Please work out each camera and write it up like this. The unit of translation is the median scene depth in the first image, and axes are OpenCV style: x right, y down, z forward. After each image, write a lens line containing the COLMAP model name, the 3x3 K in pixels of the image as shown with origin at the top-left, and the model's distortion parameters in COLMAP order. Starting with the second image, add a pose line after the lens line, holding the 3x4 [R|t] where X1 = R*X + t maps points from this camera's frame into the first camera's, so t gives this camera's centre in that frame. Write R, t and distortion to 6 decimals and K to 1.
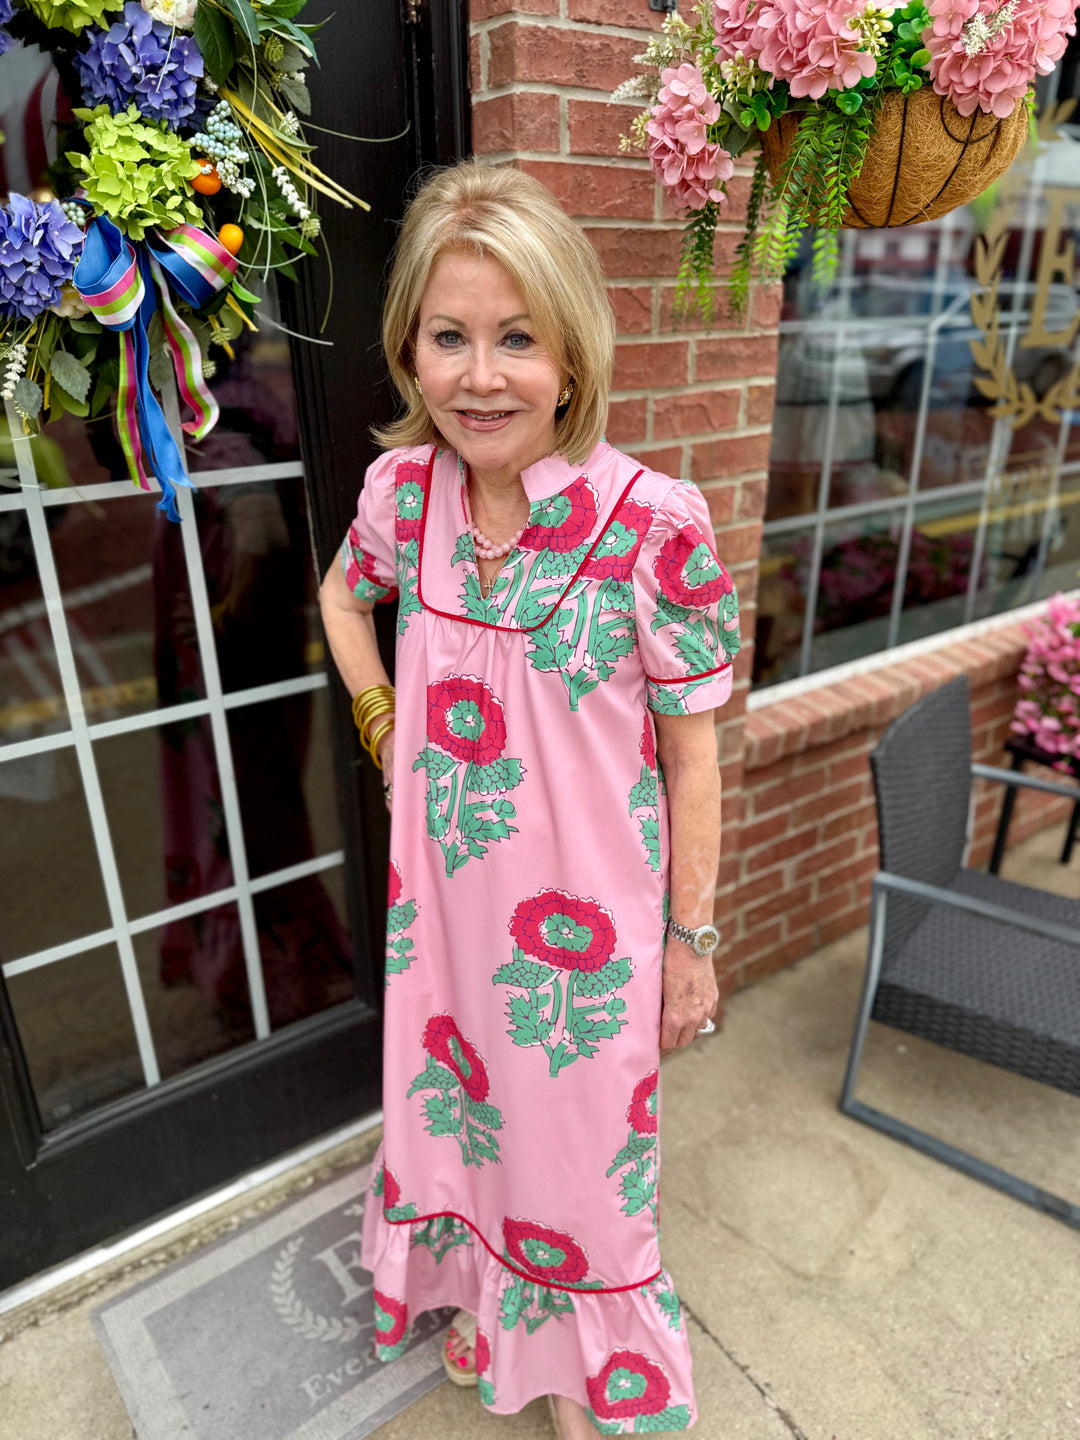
lens RADIAL K [[1017.4, 0, 539.1], [0, 1017.4, 722.3], [0, 0, 1]] dist [-0.009866, -0.003097]
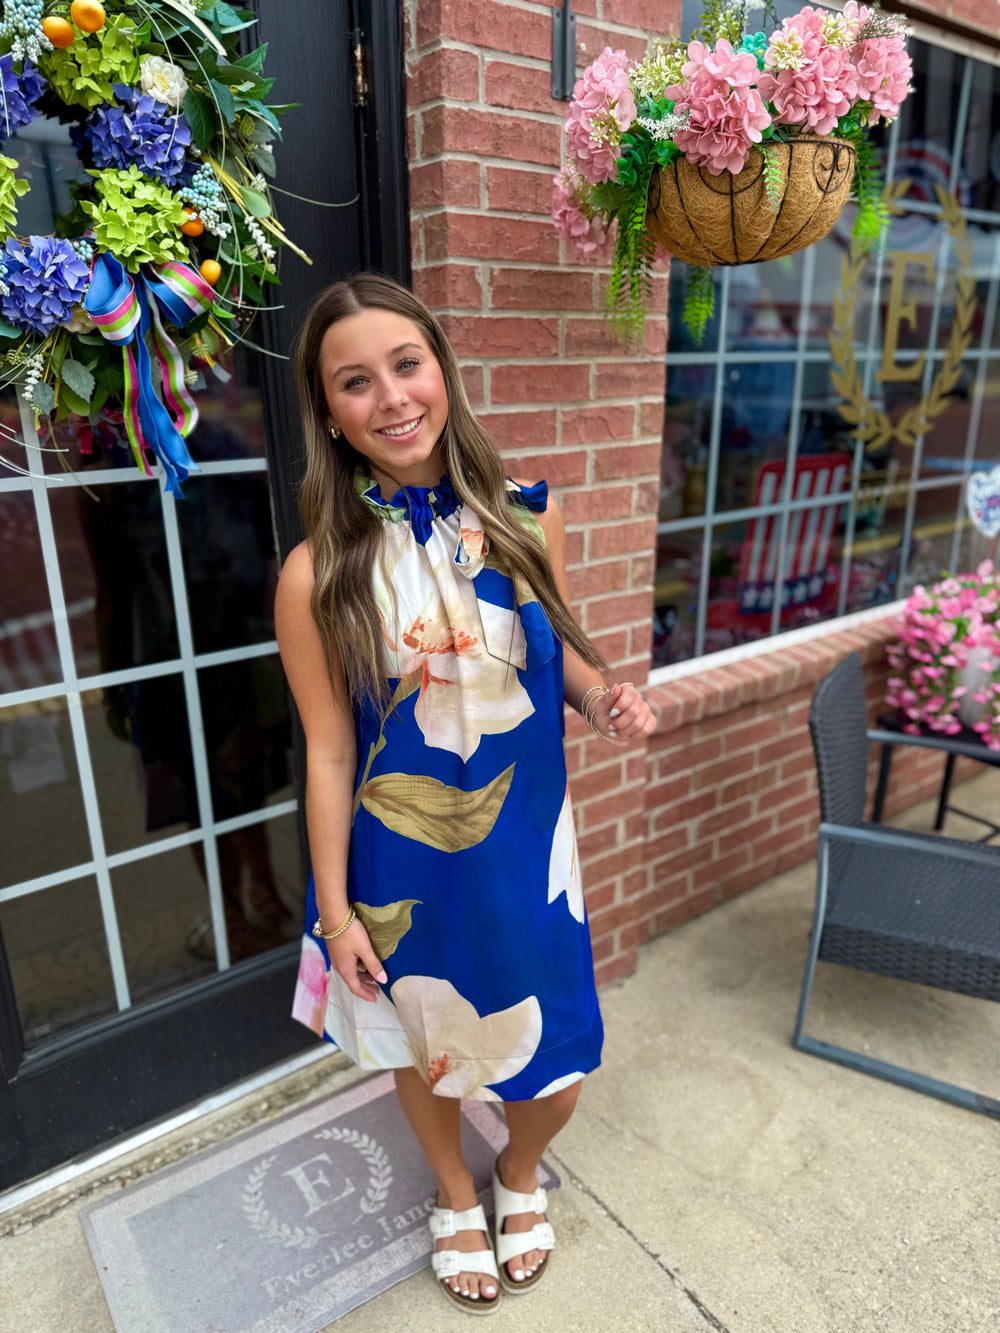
lens RADIAL K [[940.0, 0, 502.7], [0, 940.0, 669.1], [0, 0, 1]] dist [-0.002691, -0.007848]
pose [[0.999550, -0.007110, 0.029134, 0.008816], [0.009462, 0.996636, -0.081406, 0.074709], [-0.028458, 0.081646, 0.996255, -0.075537]]
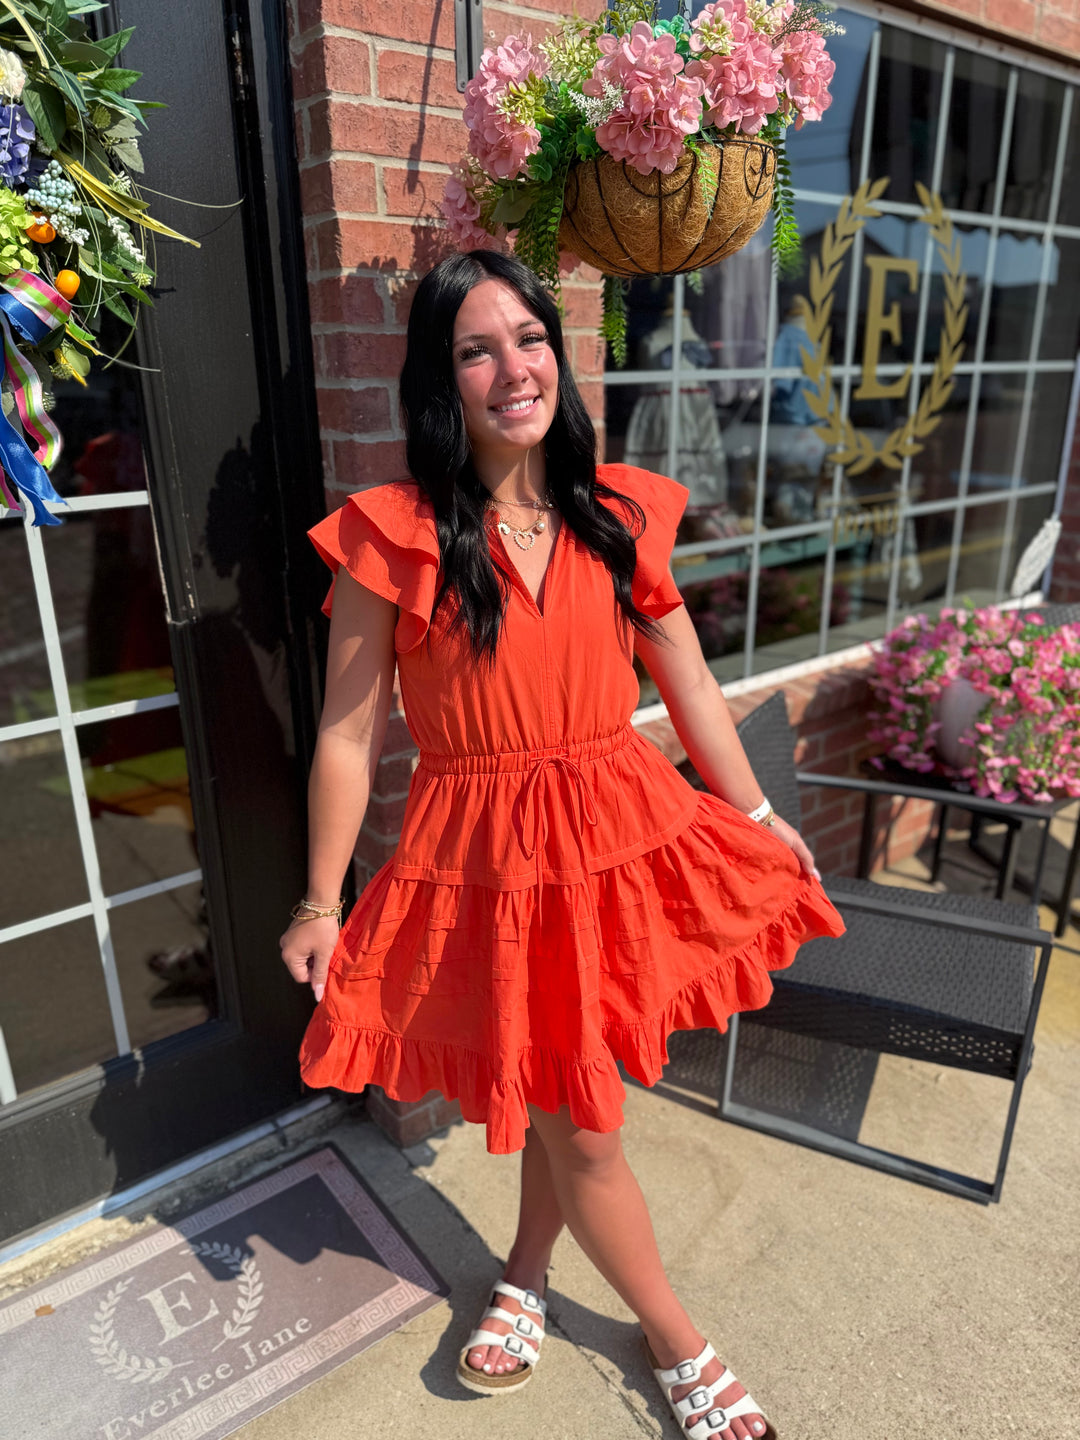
lens RADIAL K [[1015.5, 0, 542.9], [0, 1015.5, 722.8], [0, 0, 1]] dist [-0.002691, -0.007848]
pose [[0.998422, -0.020849, 0.052134, 0.112318], [0.024469, 0.997262, -0.069785, 0.065555], [-0.050537, 0.070951, 0.996199, -0.065557]]
